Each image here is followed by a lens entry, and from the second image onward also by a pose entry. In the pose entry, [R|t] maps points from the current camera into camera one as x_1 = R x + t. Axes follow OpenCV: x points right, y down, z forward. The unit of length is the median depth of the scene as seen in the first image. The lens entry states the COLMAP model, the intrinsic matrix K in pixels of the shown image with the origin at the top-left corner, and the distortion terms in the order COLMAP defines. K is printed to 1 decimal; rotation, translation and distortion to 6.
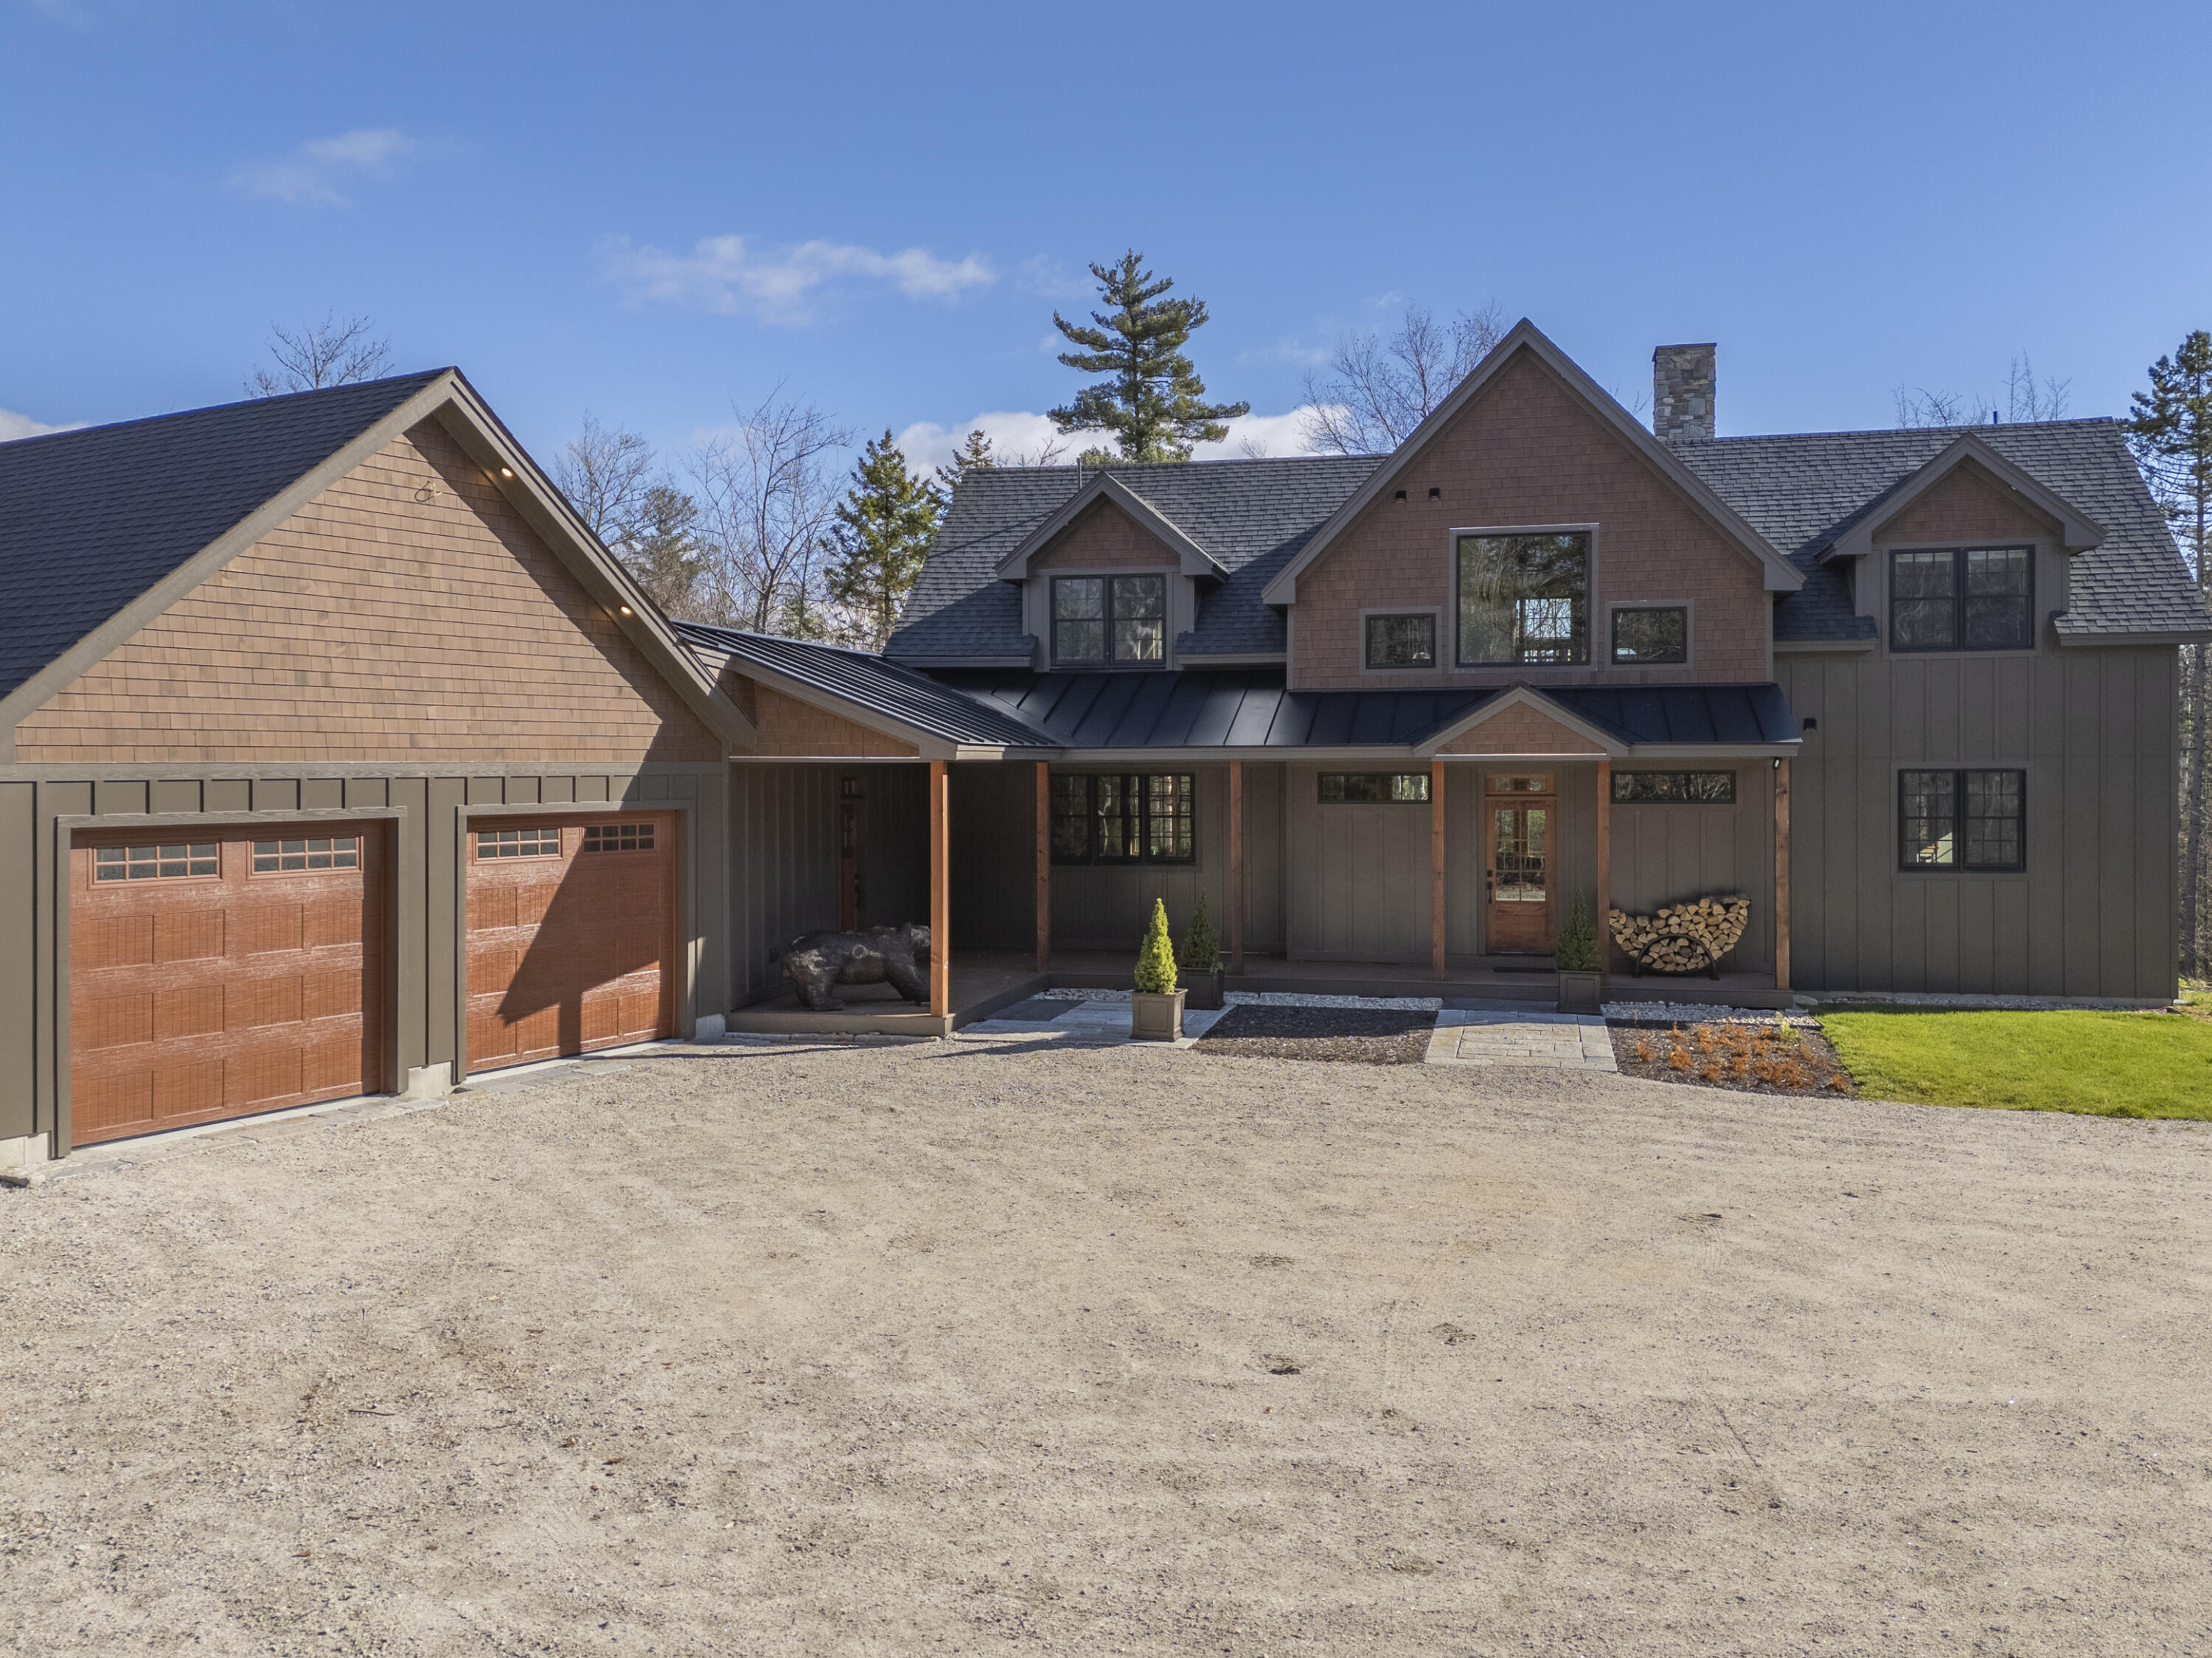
lens RADIAL K [[1681.1, 0, 952.4], [0, 1681.1, 775.2], [0, 0, 1]] dist [0.038912, -0.005269]
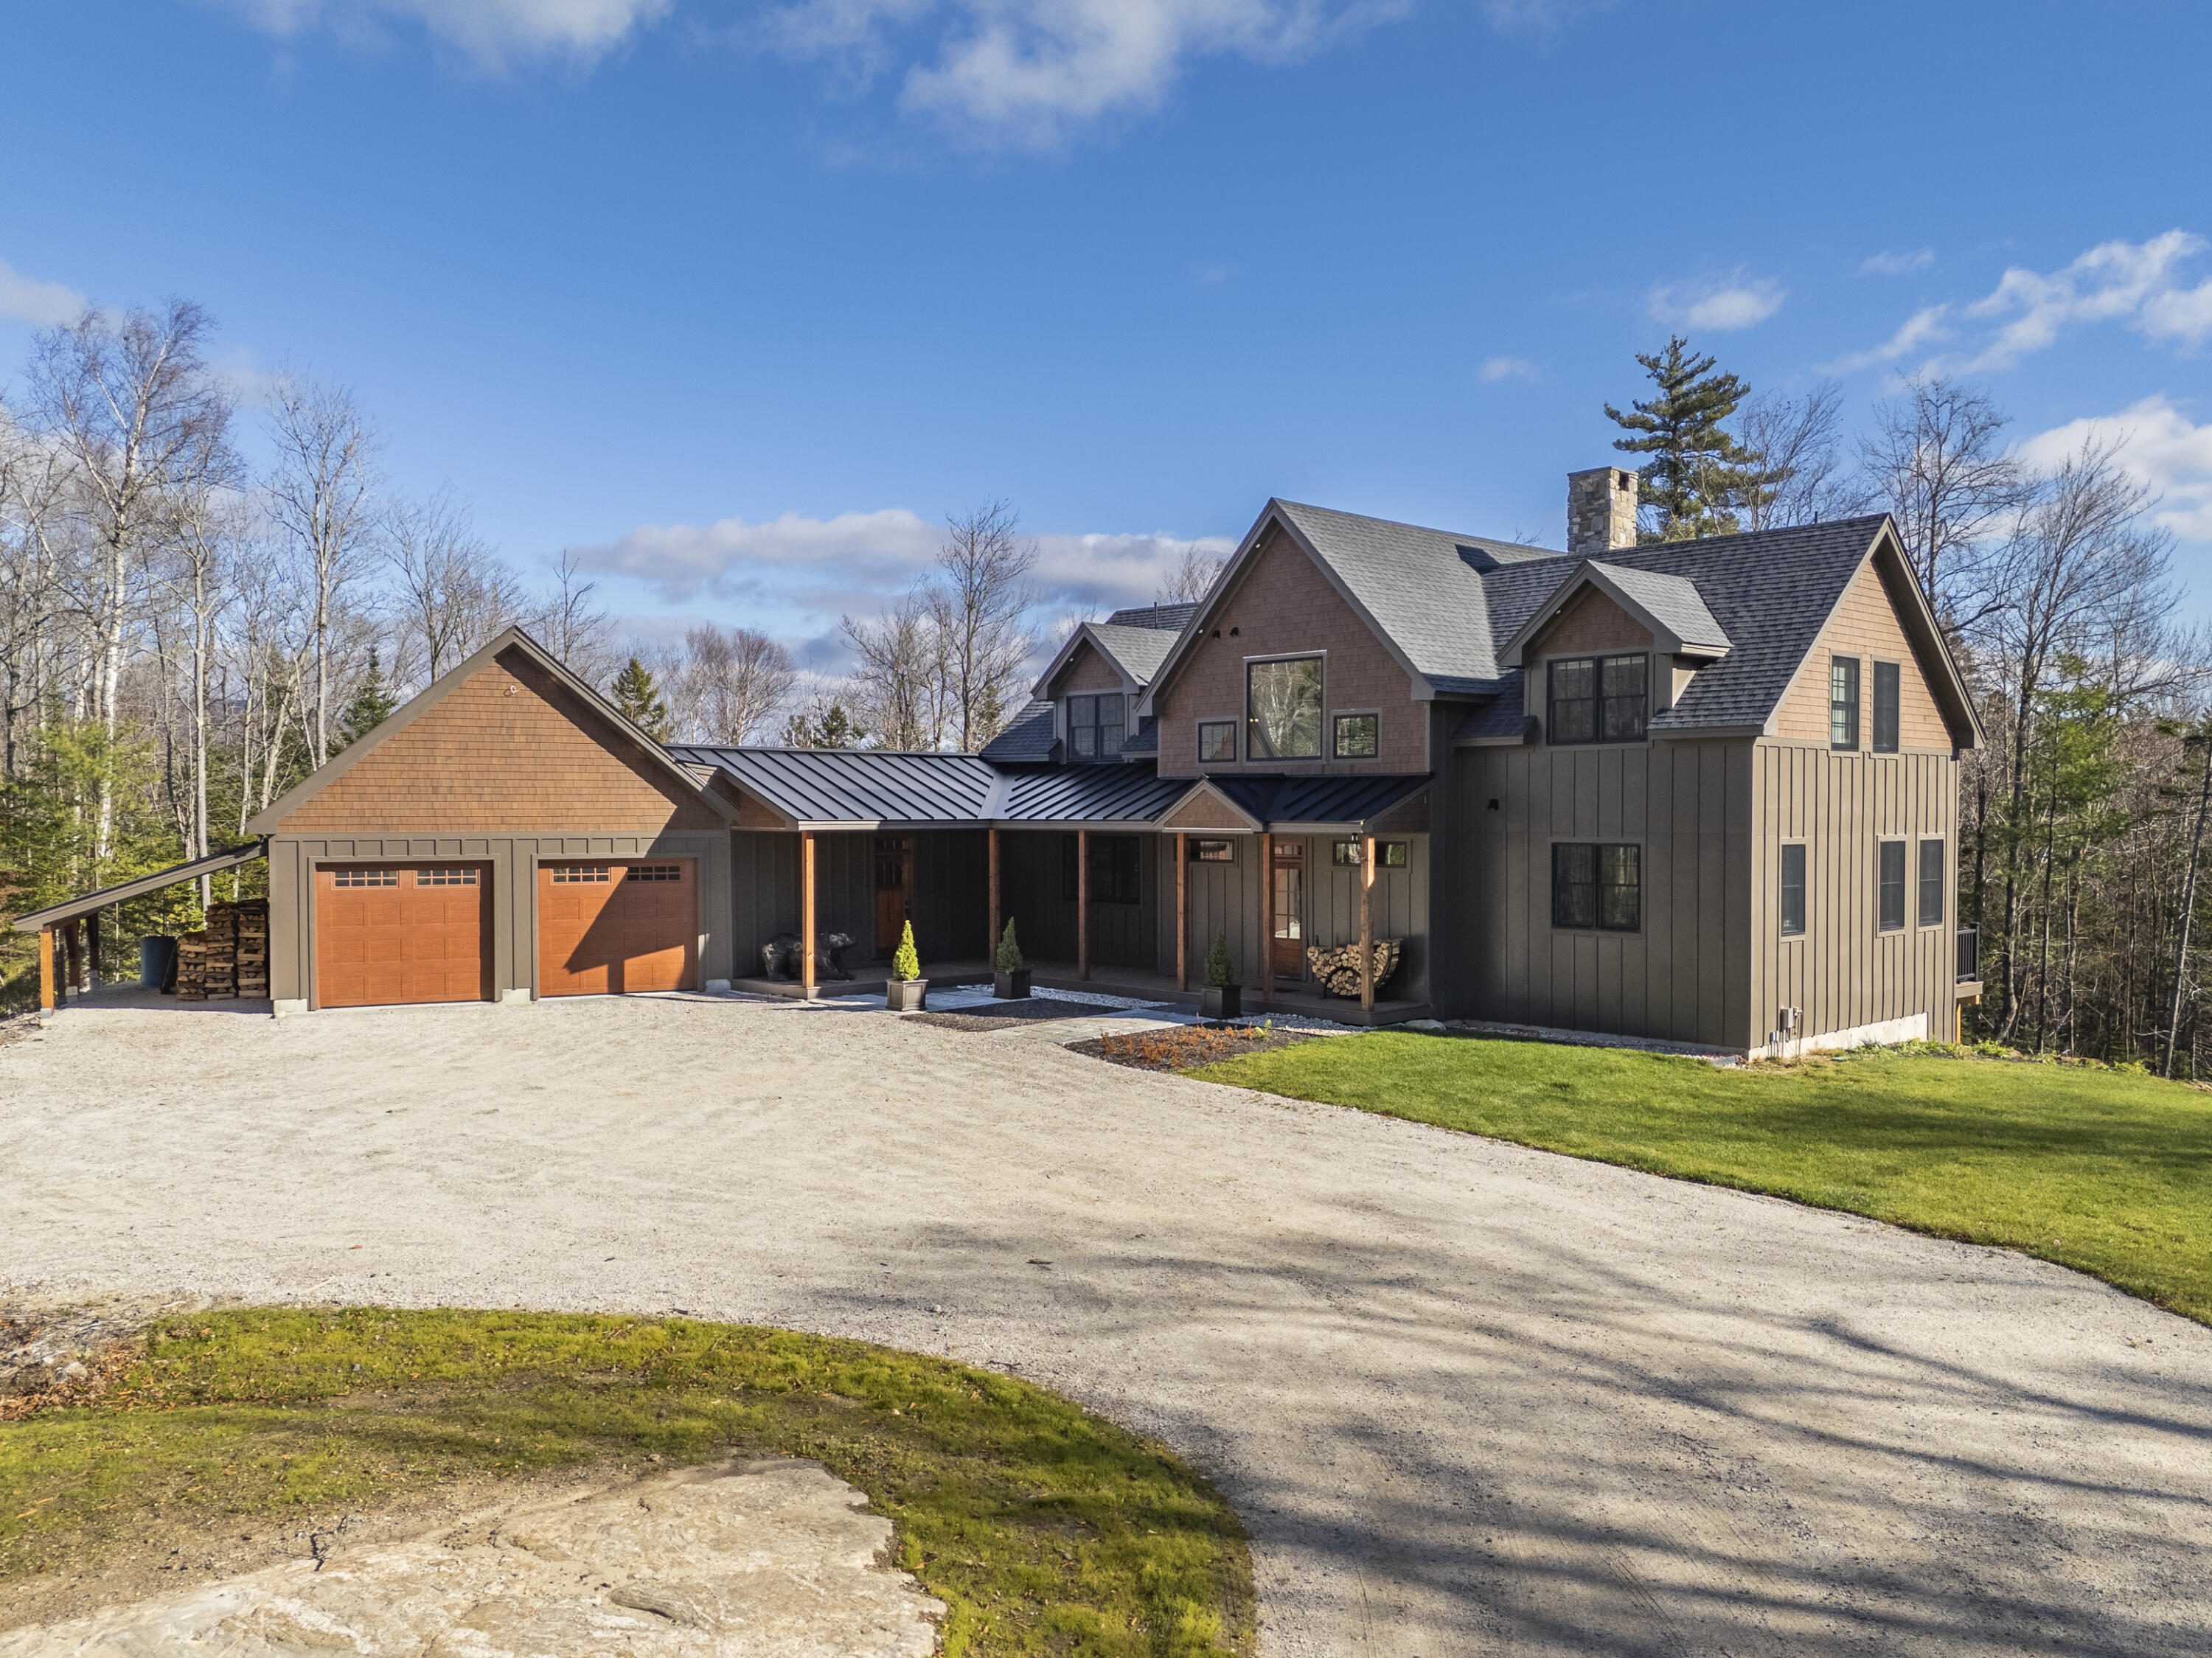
lens RADIAL K [[1584.9, 0, 1093.6], [0, 1584.9, 823.0], [0, 0, 1]] dist [0.055131, -0.035972]
pose [[0.841148, 0.006860, -0.540762, 1.058121], [-0.004234, 0.999972, 0.006099, -0.026643], [0.540789, -0.002840, 0.841153, -0.146881]]
